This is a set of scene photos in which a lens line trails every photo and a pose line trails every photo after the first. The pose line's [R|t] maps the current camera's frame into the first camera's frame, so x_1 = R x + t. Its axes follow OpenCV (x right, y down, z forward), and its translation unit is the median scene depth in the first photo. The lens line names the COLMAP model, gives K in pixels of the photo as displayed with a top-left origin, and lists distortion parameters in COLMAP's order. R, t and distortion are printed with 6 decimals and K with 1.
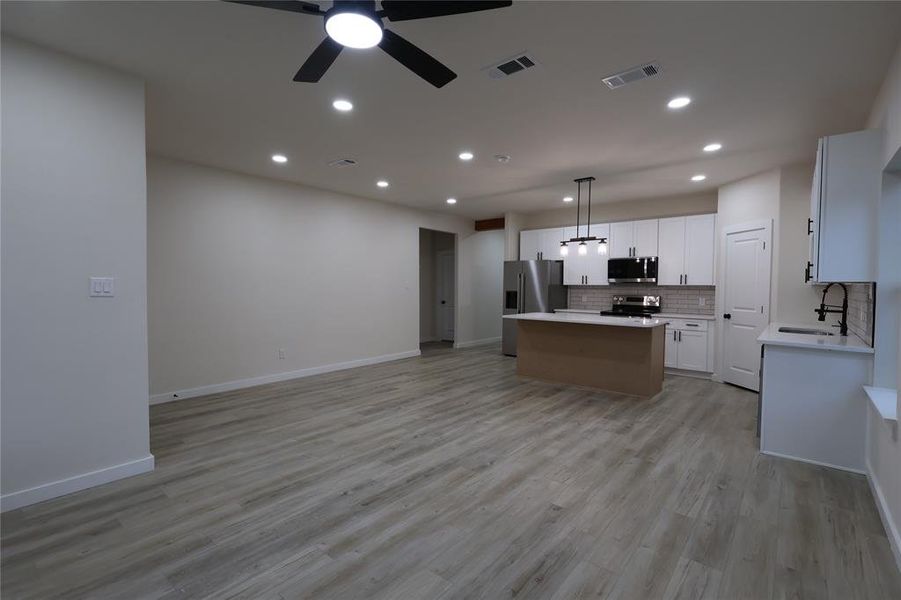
lens RADIAL K [[418.9, 0, 450.9], [0, 418.9, 299.0], [0, 0, 1]] dist [-0.003705, 0.001363]
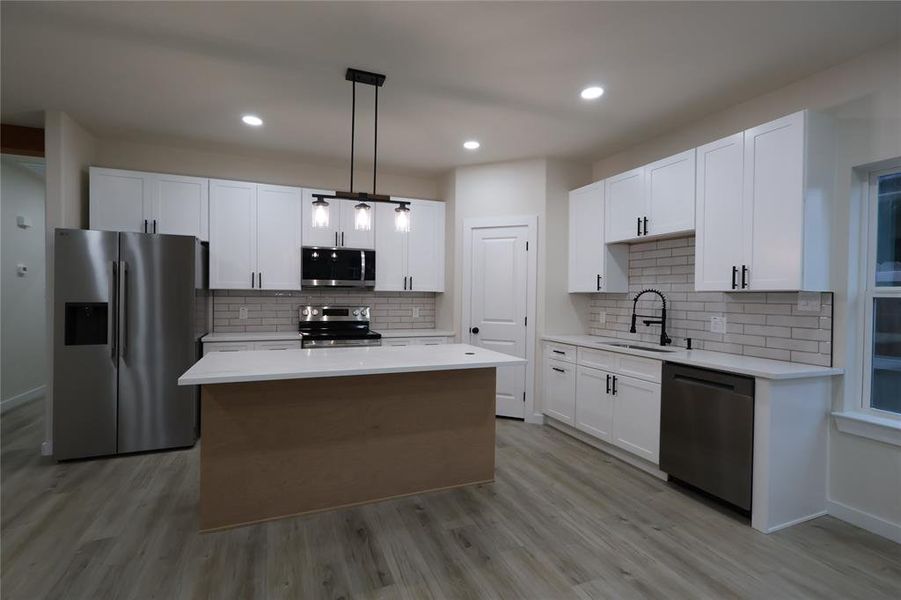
lens RADIAL K [[418.9, 0, 450.2], [0, 418.9, 299.0], [0, 0, 1]] dist [-0.003705, 0.001363]
pose [[0.466265, -0.009524, 0.884594, -0.065117], [0.019184, 0.999816, 0.000652, -0.019116], [-0.884437, 0.016666, 0.466362, 0.609102]]
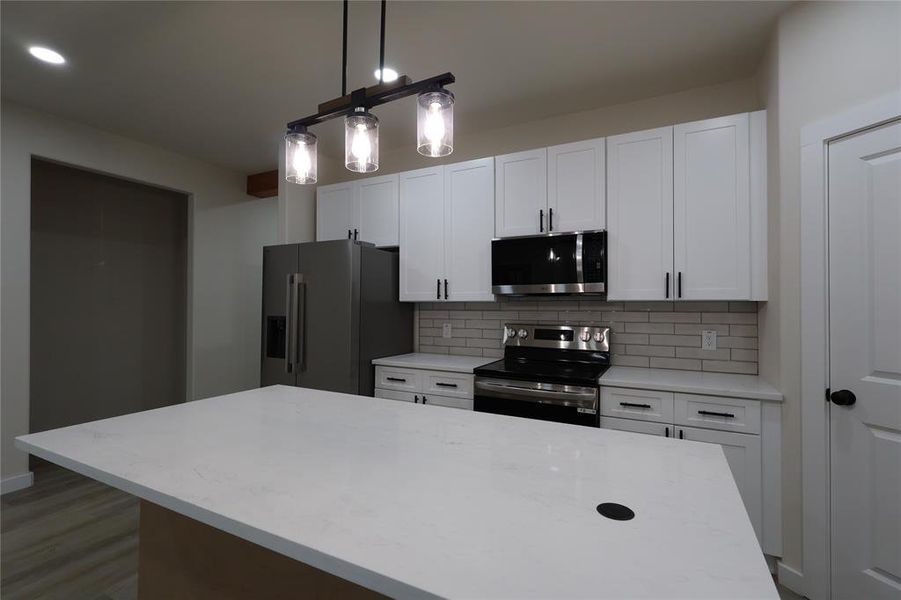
lens RADIAL K [[418.9, 0, 447.6], [0, 418.9, 298.3], [0, 0, 1]] dist [-0.003705, 0.001363]
pose [[0.978667, -0.000436, 0.205452, 0.280854], [0.009837, 0.998950, -0.044737, -0.020316], [-0.205217, 0.045804, 0.977644, 0.686657]]
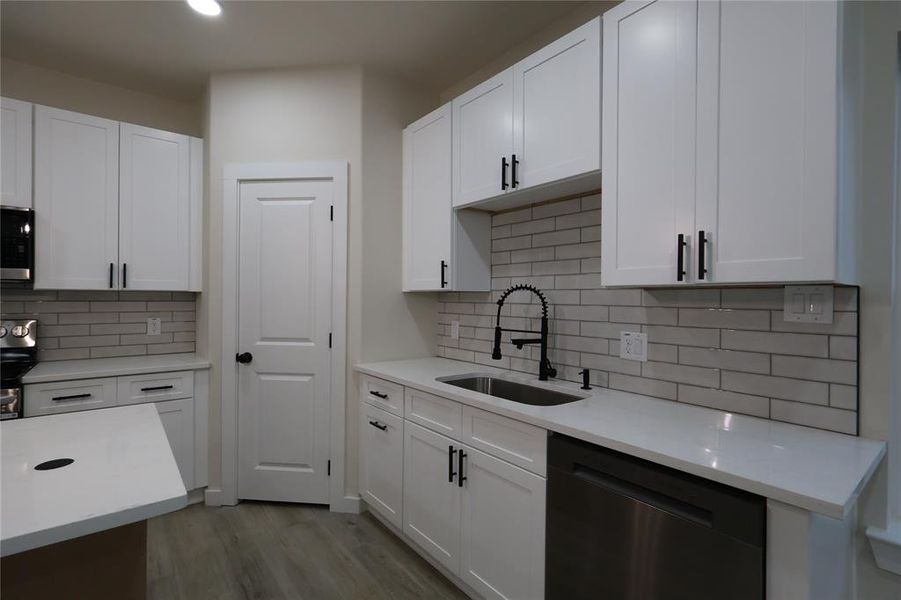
lens RADIAL K [[418.9, 0, 450.8], [0, 418.9, 299.0], [0, 0, 1]] dist [-0.003705, 0.001363]
pose [[0.202954, -0.007841, 0.979157, 0.232181], [0.025583, 0.999669, 0.002703, -0.017895], [-0.978854, 0.024502, 0.203087, 0.622861]]
